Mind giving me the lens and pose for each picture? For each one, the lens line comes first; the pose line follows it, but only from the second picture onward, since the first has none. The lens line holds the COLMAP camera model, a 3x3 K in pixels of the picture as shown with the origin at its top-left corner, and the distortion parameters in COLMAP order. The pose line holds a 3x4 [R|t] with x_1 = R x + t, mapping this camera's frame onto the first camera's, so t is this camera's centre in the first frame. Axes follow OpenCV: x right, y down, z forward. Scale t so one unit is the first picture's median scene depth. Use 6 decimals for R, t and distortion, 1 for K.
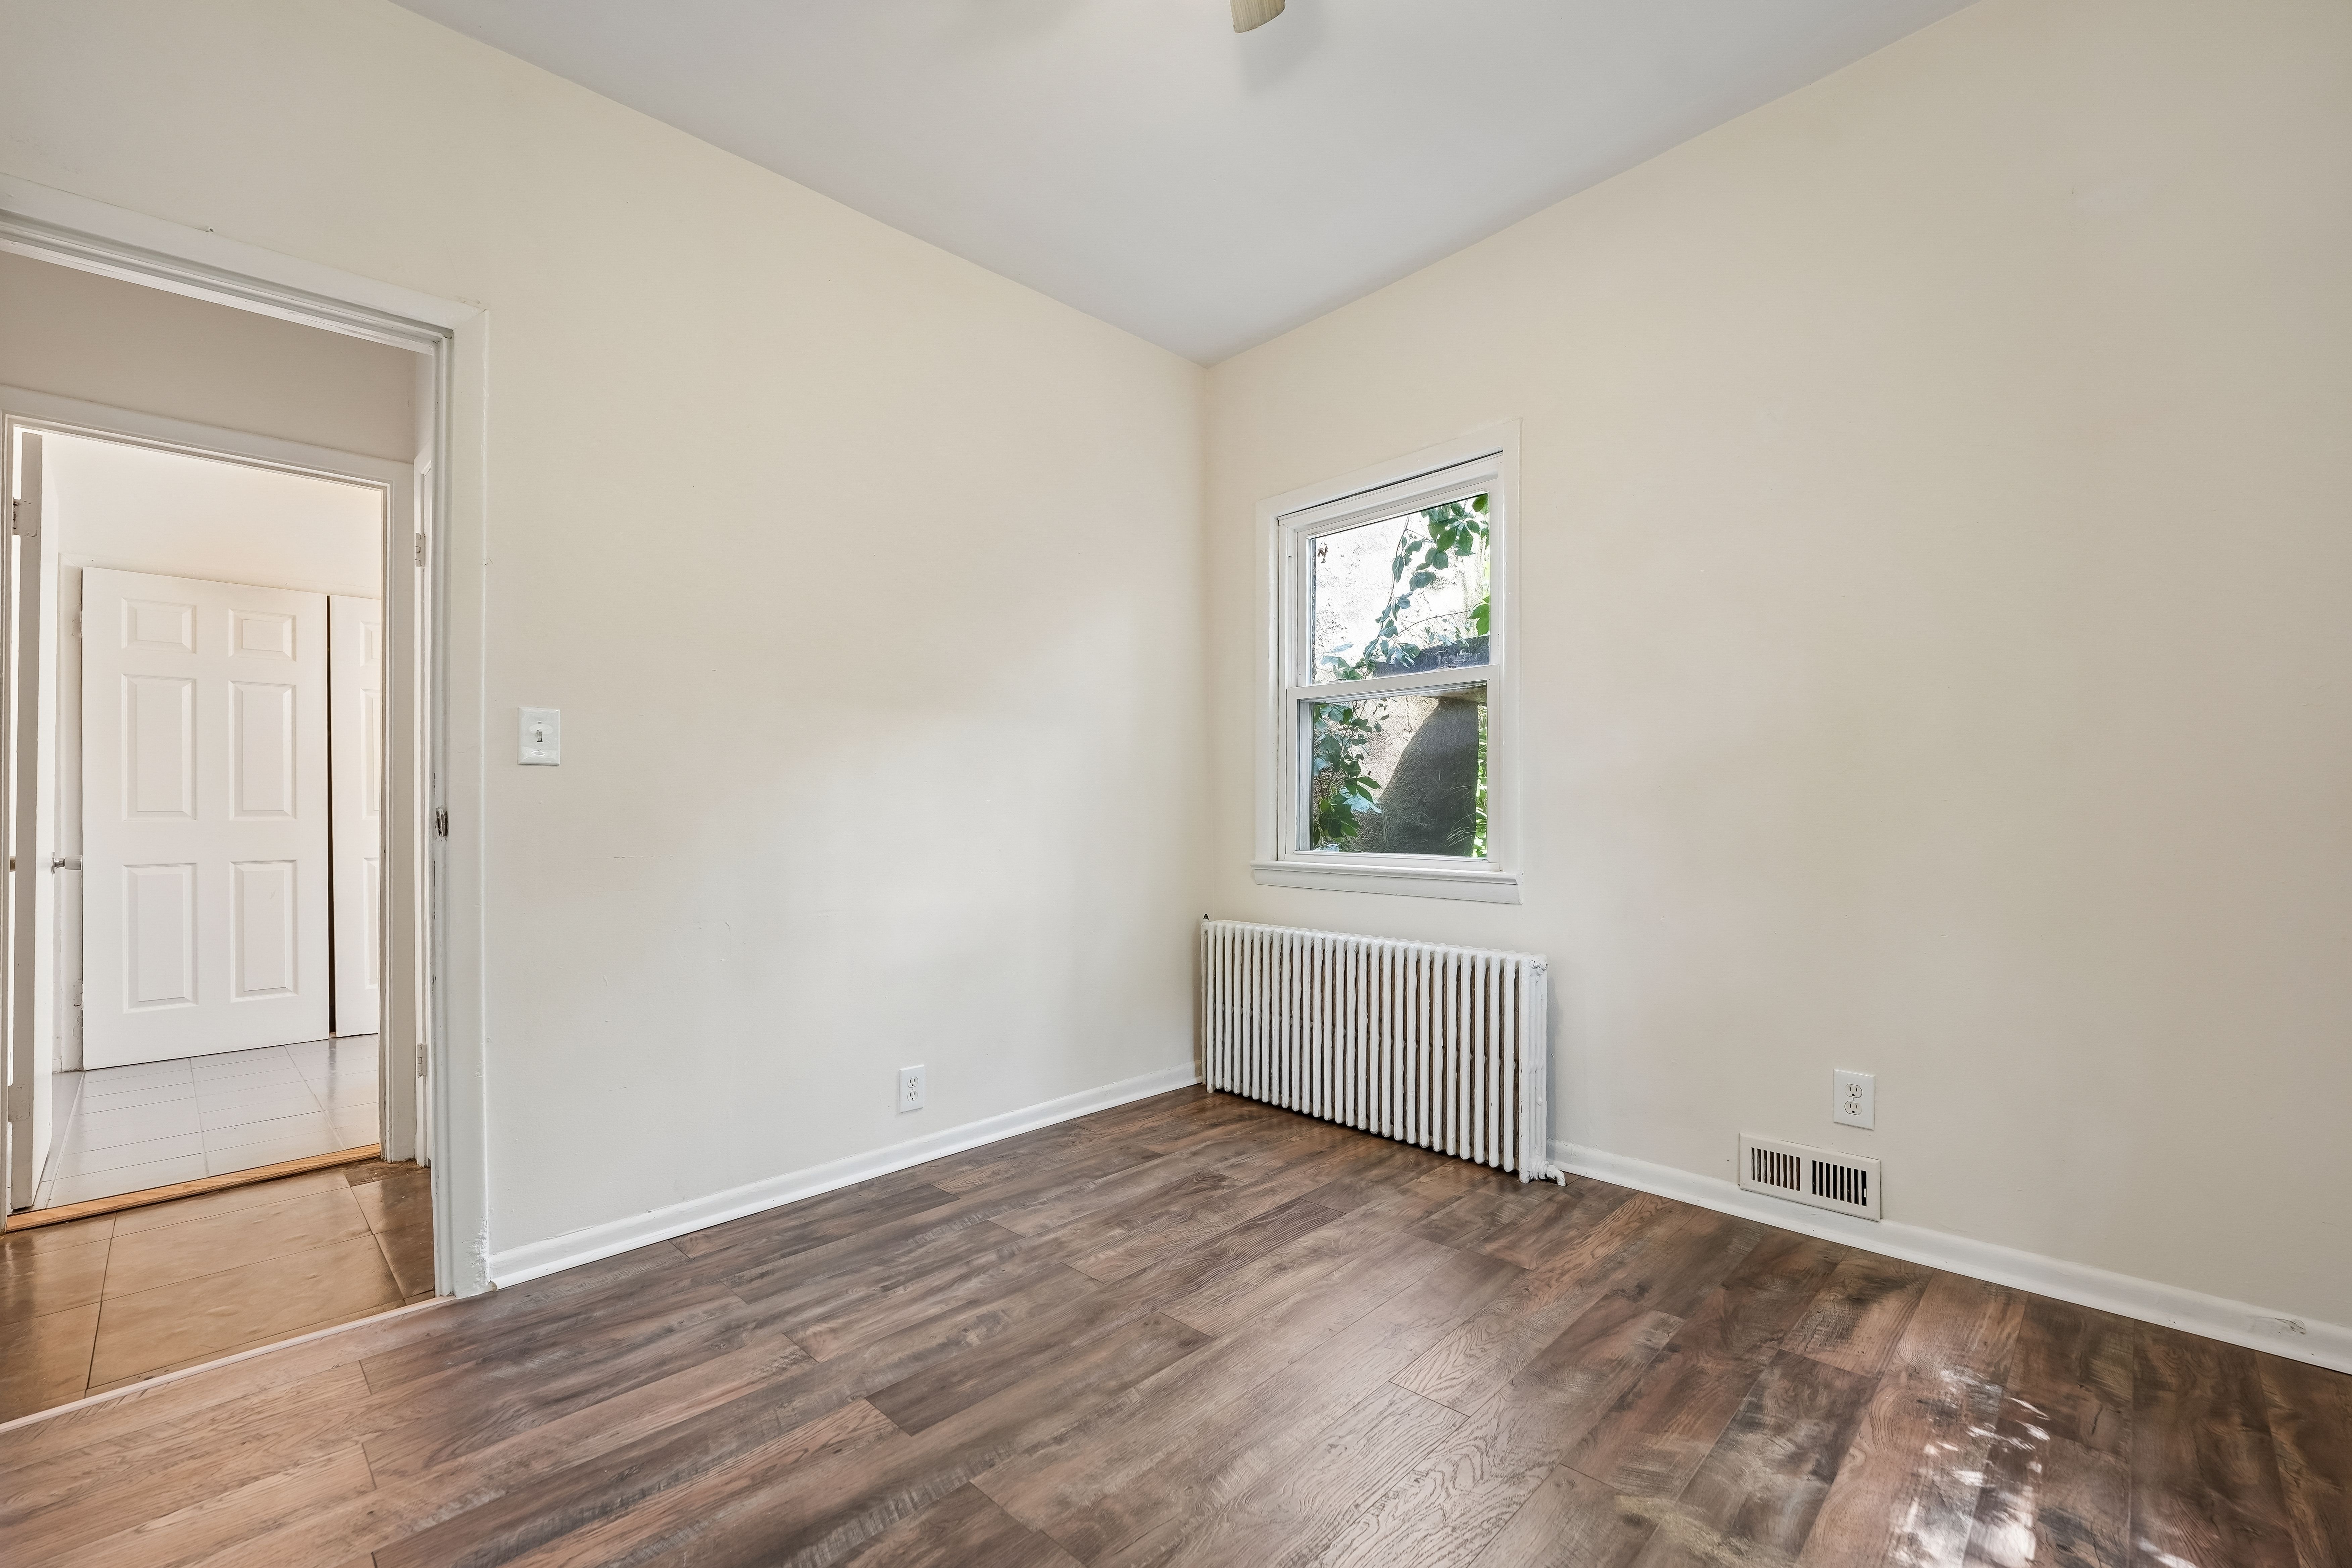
lens RADIAL K [[987.4, 0, 1174.2], [0, 987.4, 798.4], [0, 0, 1]] dist [-0.003877, 0.000108]
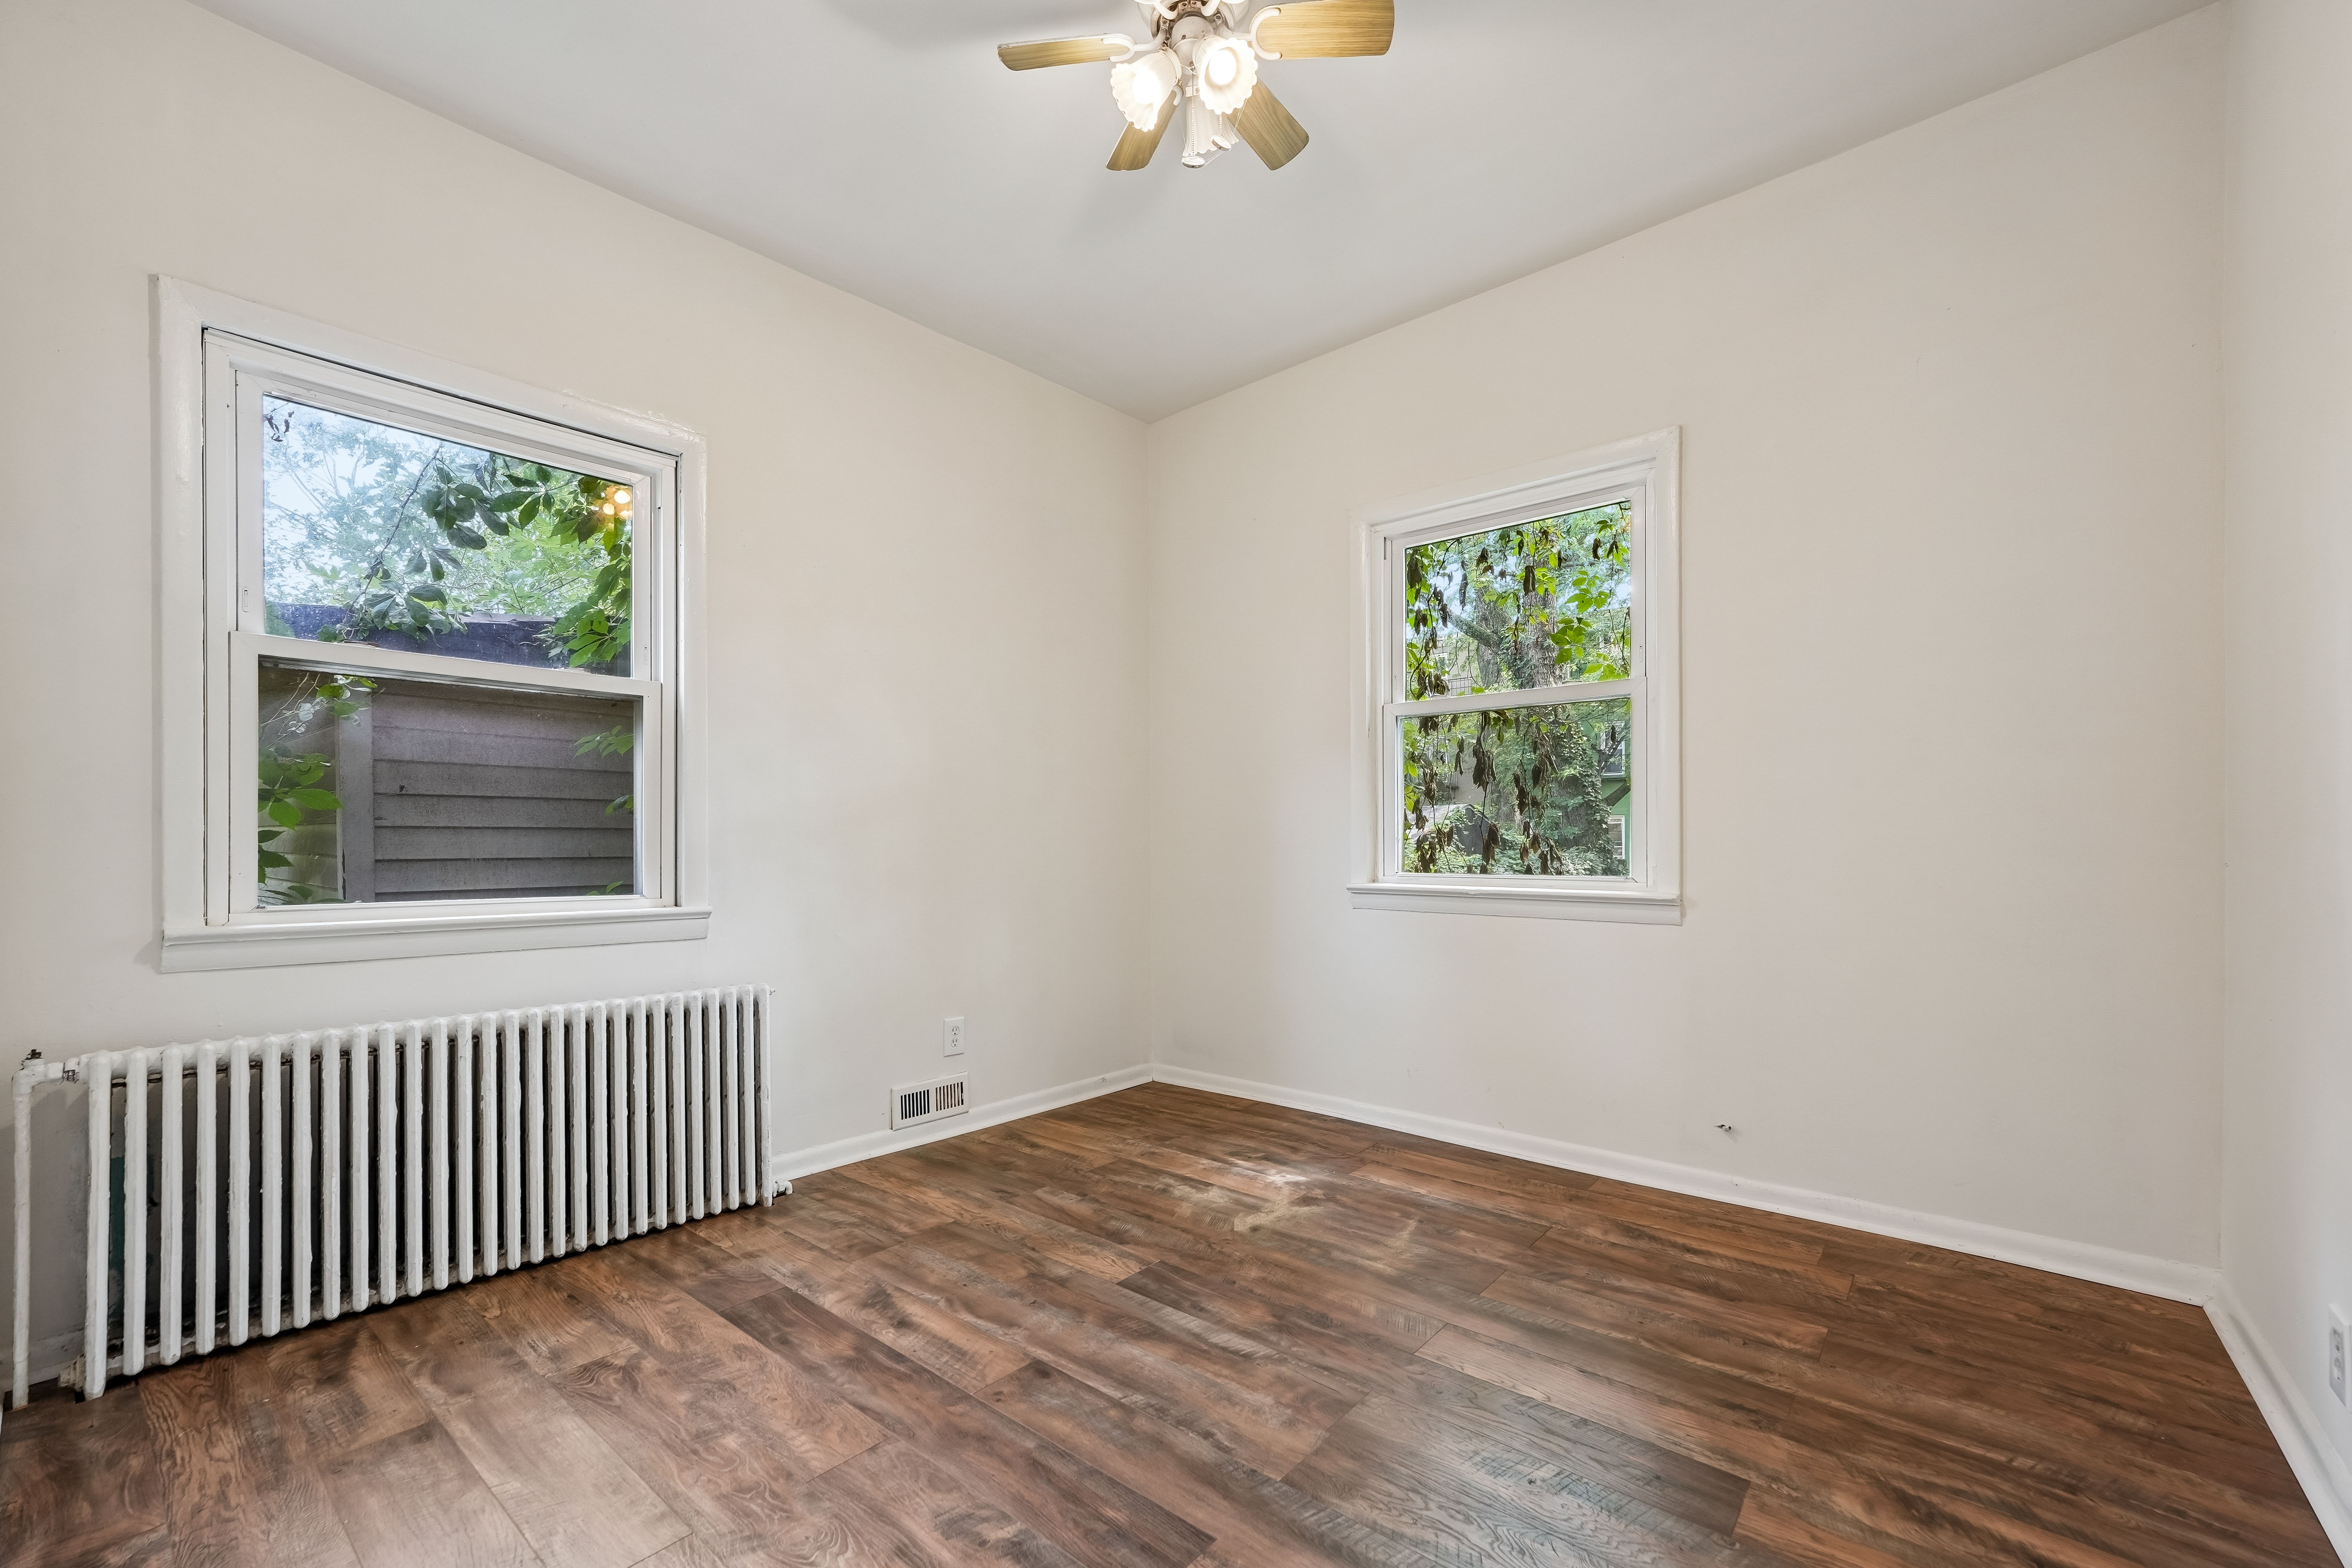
lens RADIAL K [[987.4, 0, 1155.1], [0, 987.4, 850.9], [0, 0, 1]] dist [-0.003877, 0.000108]
pose [[-0.060530, 0.000563, 0.998166, -0.770975], [-0.005949, 0.999982, -0.000925, 0.024384], [-0.998149, -0.005994, -0.060525, 0.751533]]
